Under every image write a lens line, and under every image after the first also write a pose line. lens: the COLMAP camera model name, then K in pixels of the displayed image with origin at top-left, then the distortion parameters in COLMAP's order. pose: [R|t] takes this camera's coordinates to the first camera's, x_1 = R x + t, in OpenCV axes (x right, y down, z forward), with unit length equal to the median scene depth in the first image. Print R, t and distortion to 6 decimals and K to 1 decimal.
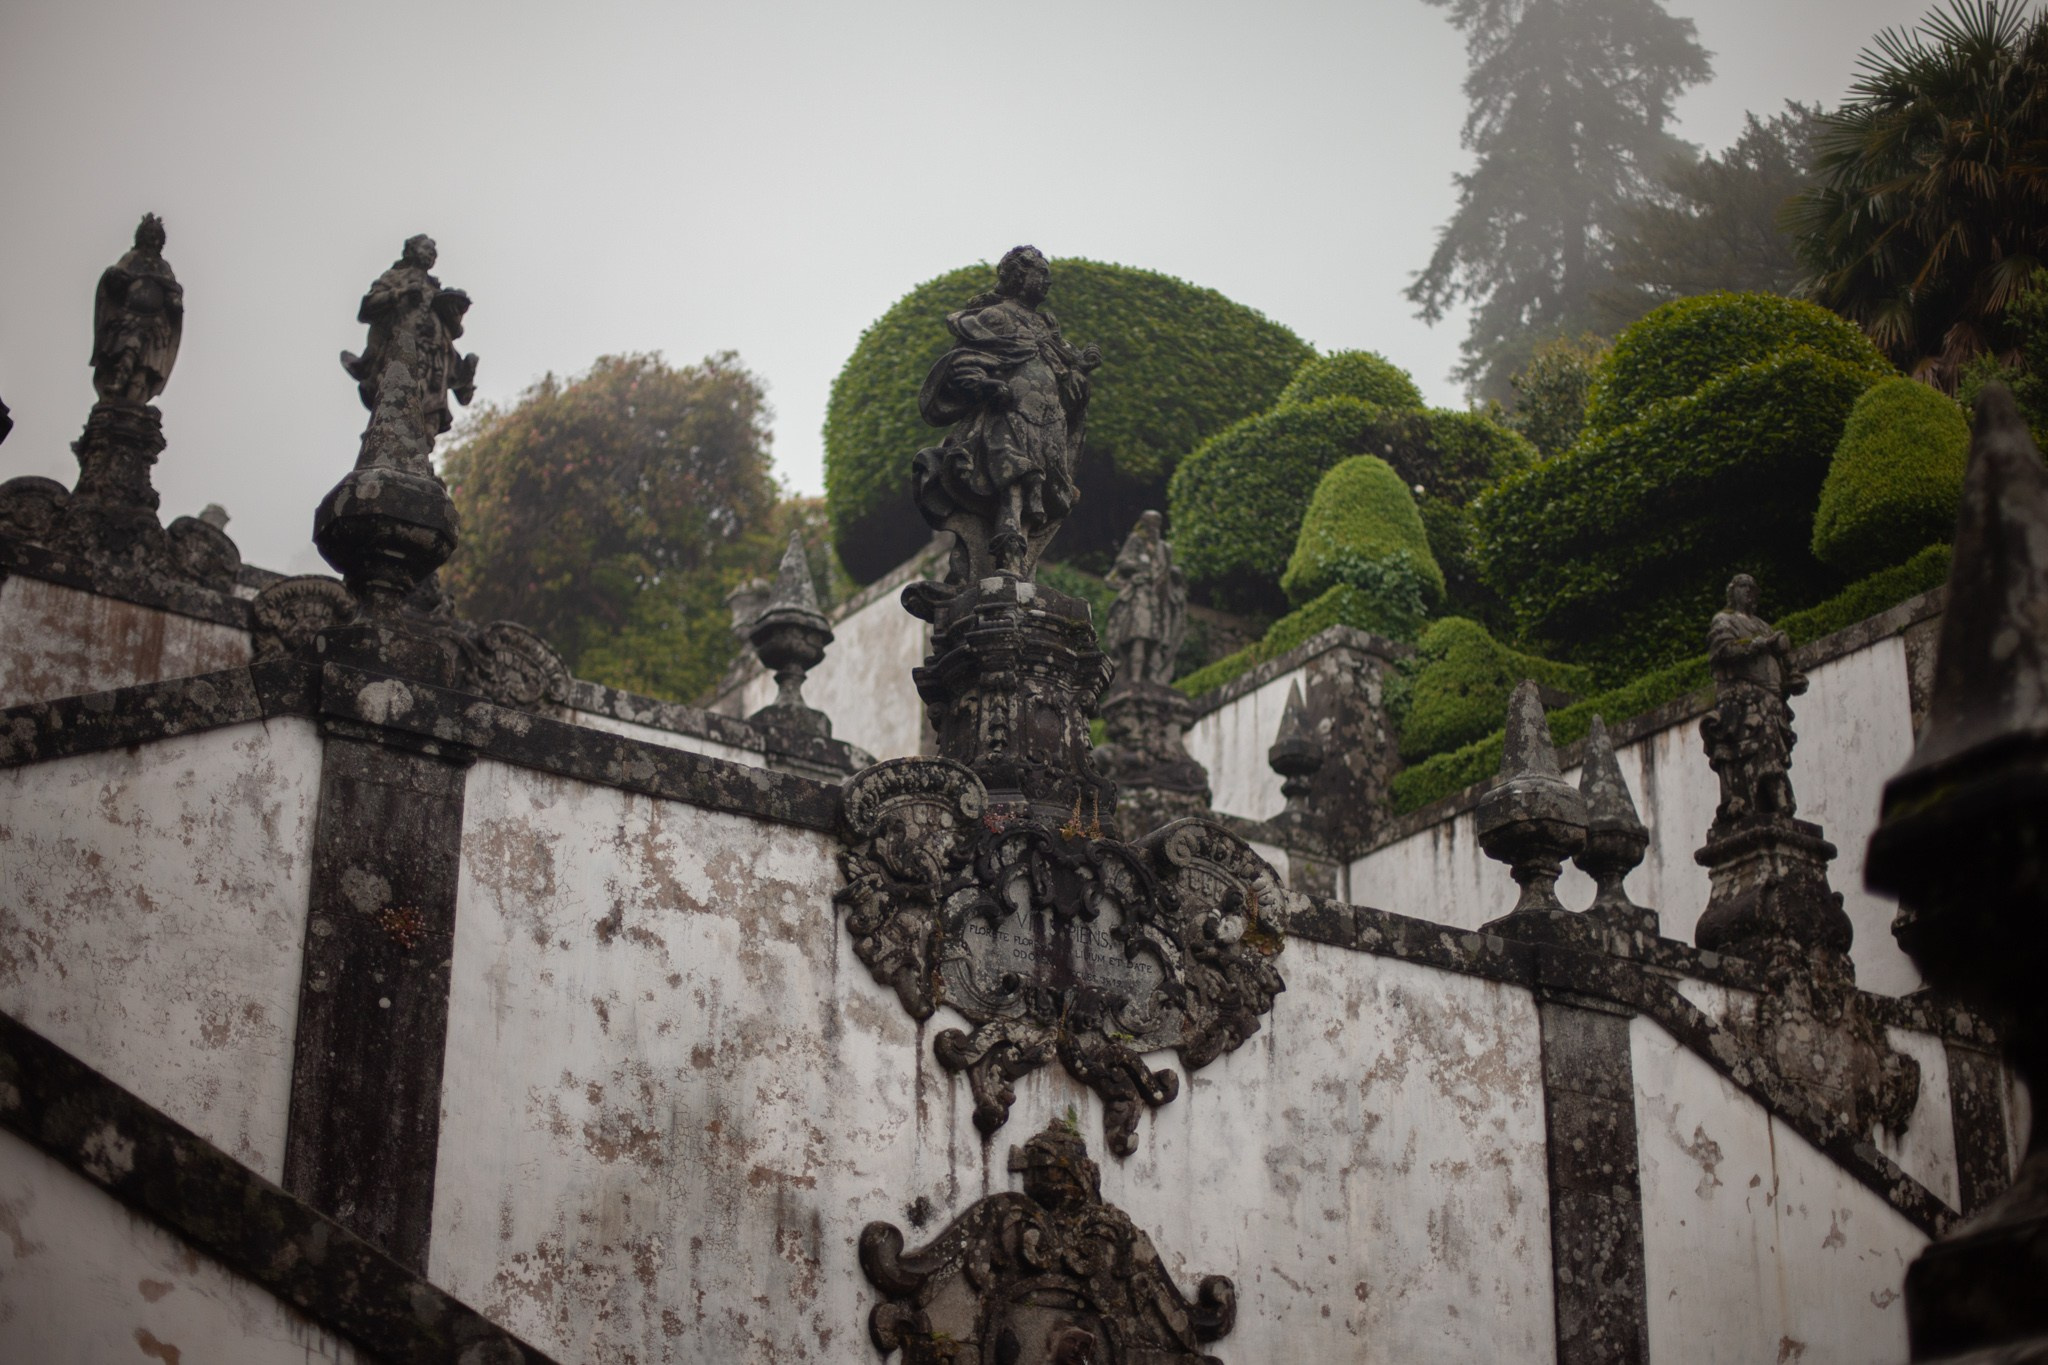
lens RADIAL K [[3047.1, 0, 1015.0], [0, 3047.1, 679.6], [0, 0, 1]] dist [-0.151078, 0.137381]
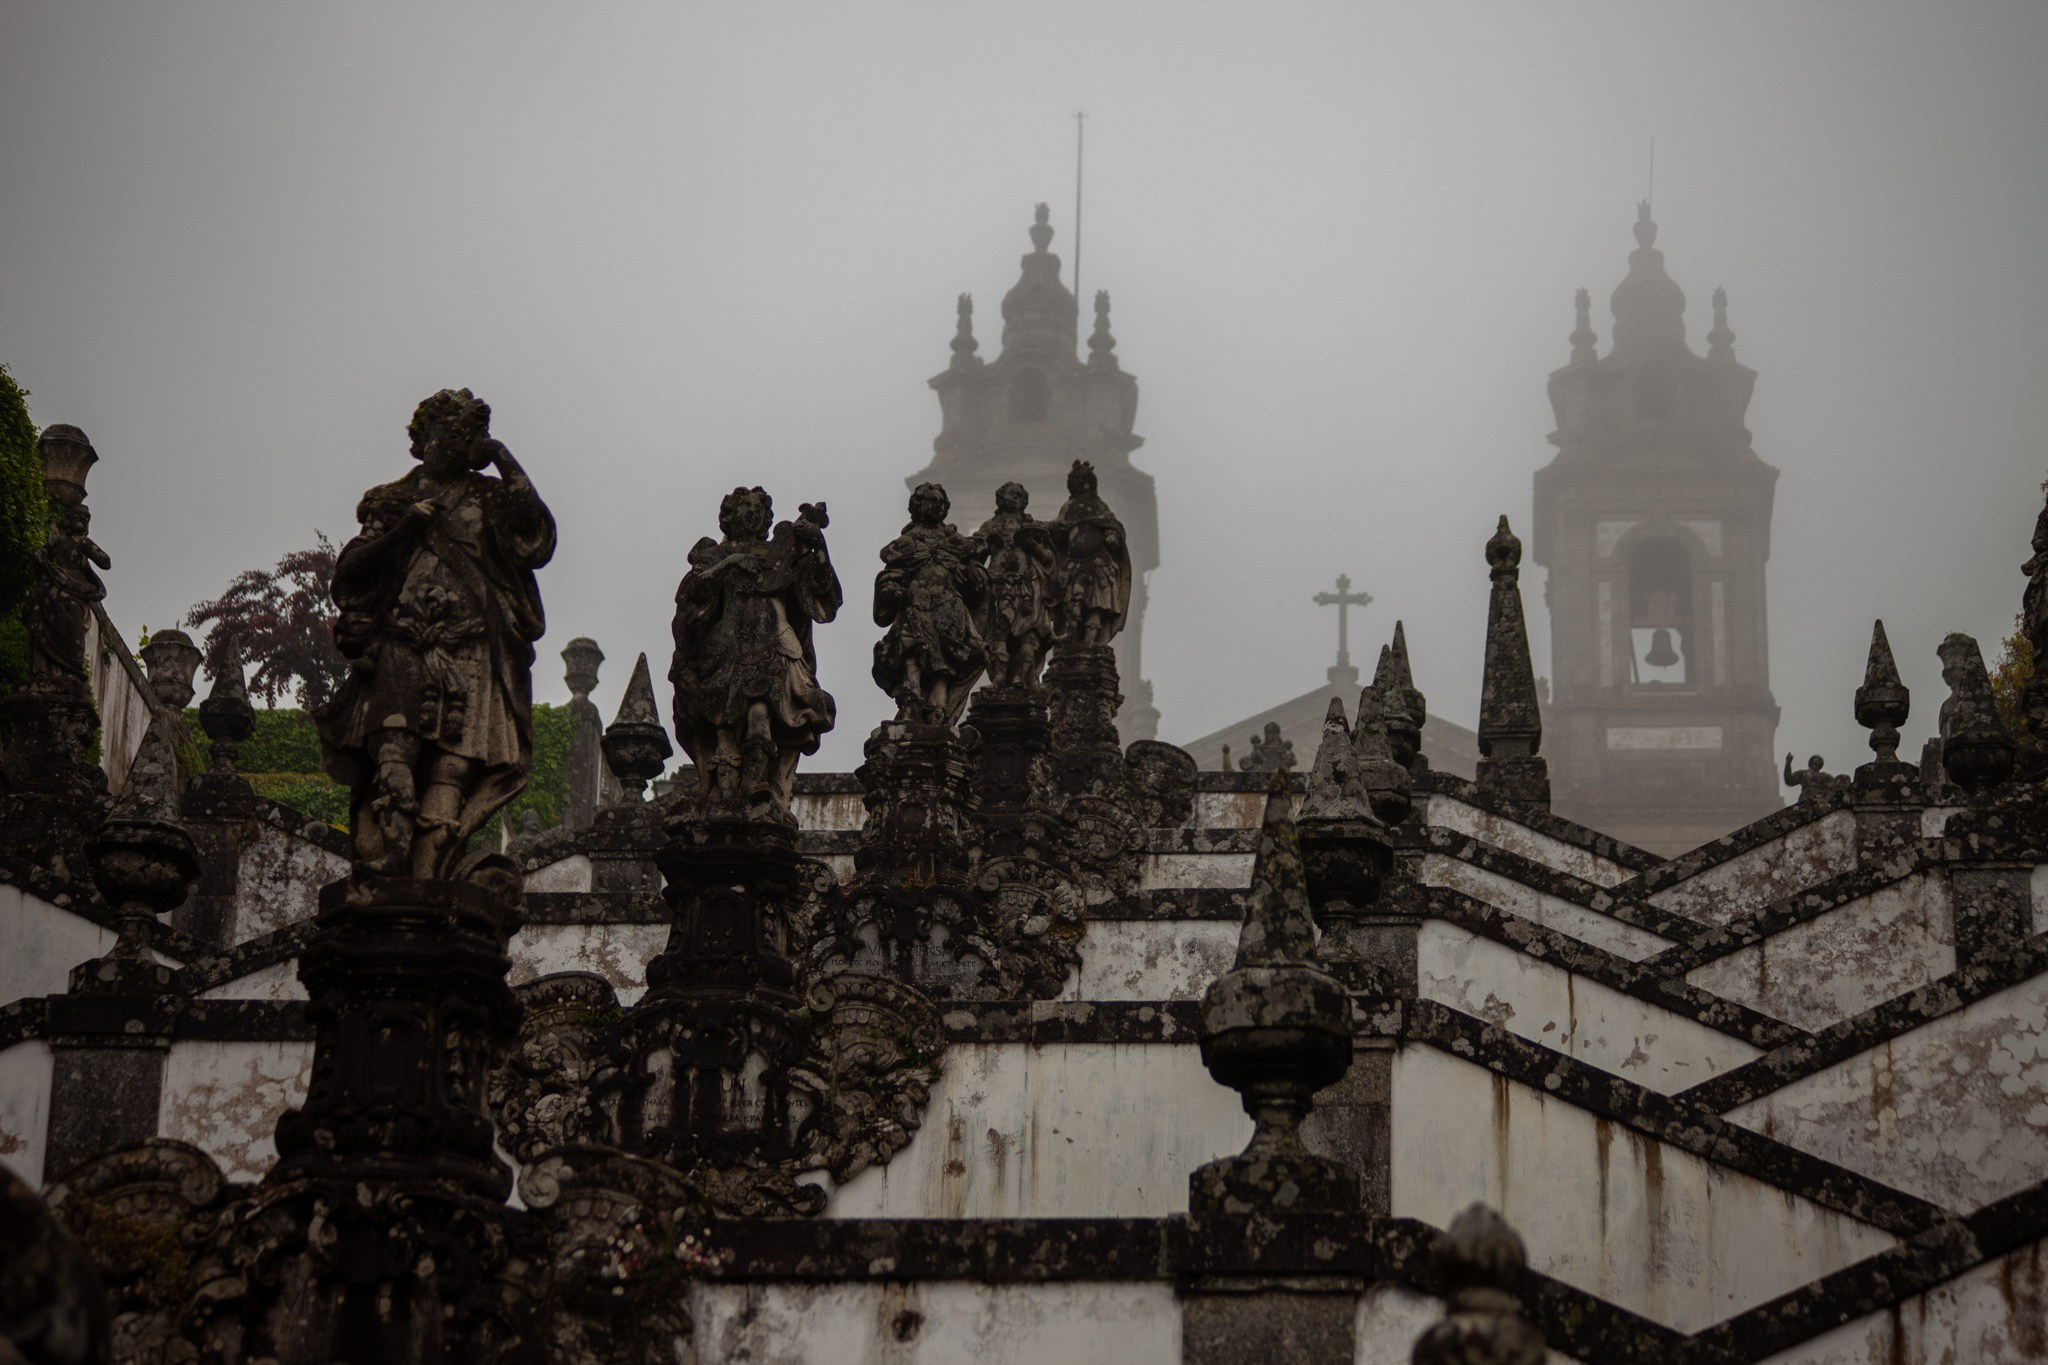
lens RADIAL K [[5444.1, 0, 1023.1], [0, 5444.1, 625.6], [0, 0, 1]] dist [-0.380054, 0.133900]
pose [[0.780942, -0.247082, -0.573656, 1.540881], [0.217502, 0.968523, -0.121063, 0.248042], [0.585511, -0.030228, 0.810101, -1.070824]]
